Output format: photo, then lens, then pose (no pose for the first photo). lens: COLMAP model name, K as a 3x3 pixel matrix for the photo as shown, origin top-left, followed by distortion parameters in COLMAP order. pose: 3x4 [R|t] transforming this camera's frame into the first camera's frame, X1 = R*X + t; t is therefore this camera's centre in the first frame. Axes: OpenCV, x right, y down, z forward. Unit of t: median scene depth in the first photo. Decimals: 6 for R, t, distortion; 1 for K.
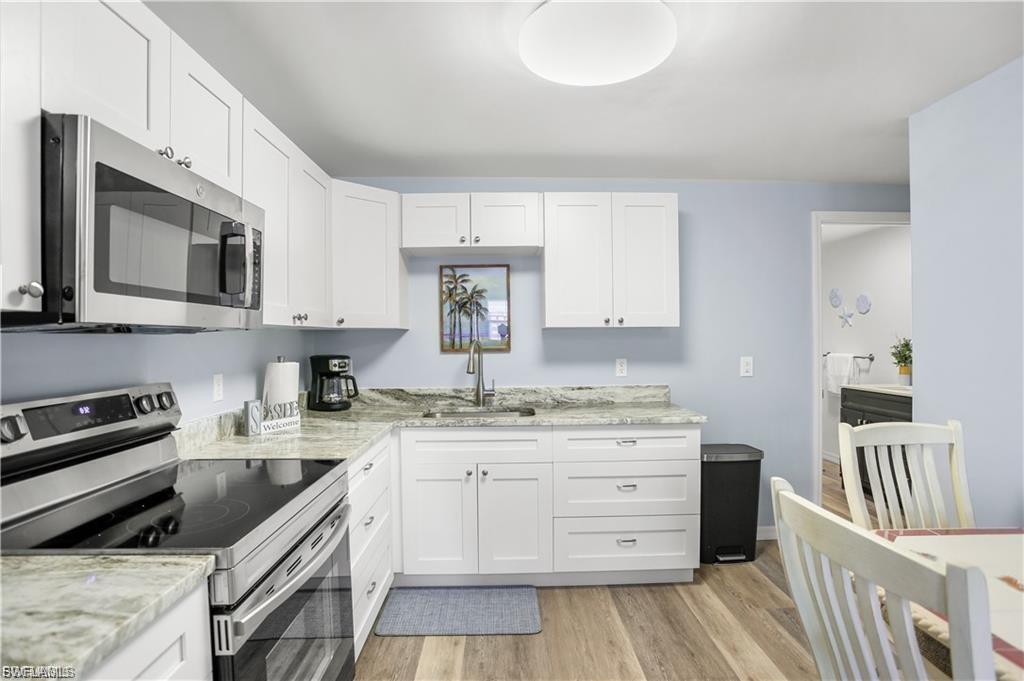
lens RADIAL K [[528.8, 0, 517.1], [0, 528.8, 339.5], [0, 0, 1]] dist [-0.095212, 0.054403]
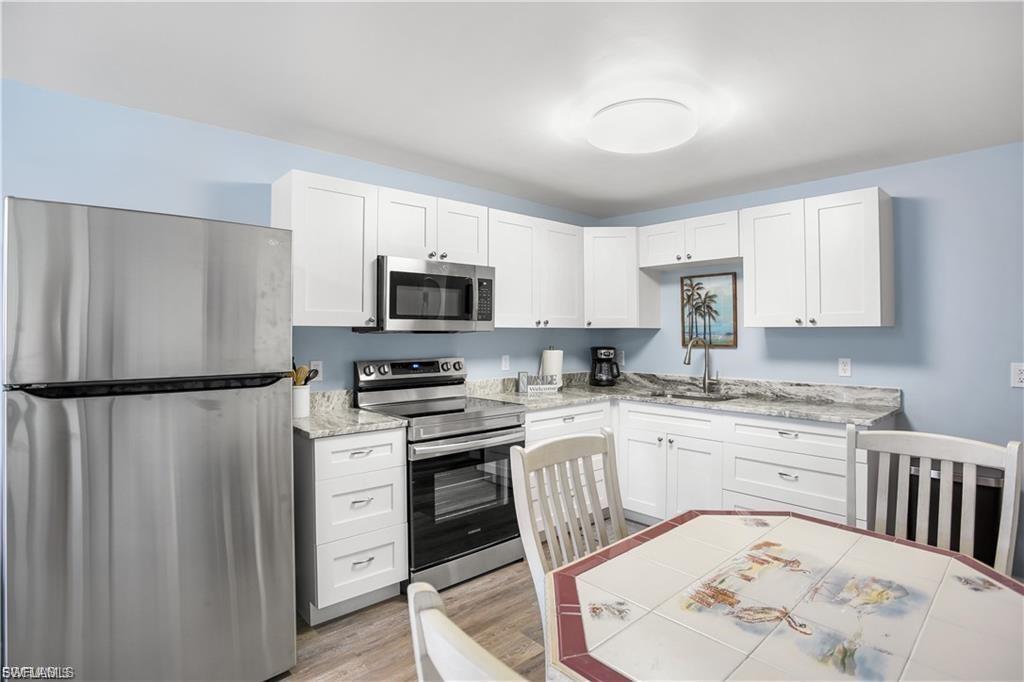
lens RADIAL K [[528.8, 0, 517.1], [0, 528.8, 340.0], [0, 0, 1]] dist [-0.095212, 0.054403]
pose [[0.651827, 0.017611, -0.758163, 0.547613], [-0.006466, 0.999823, 0.017665, -0.011458], [0.758340, -0.006612, 0.651826, -0.098452]]
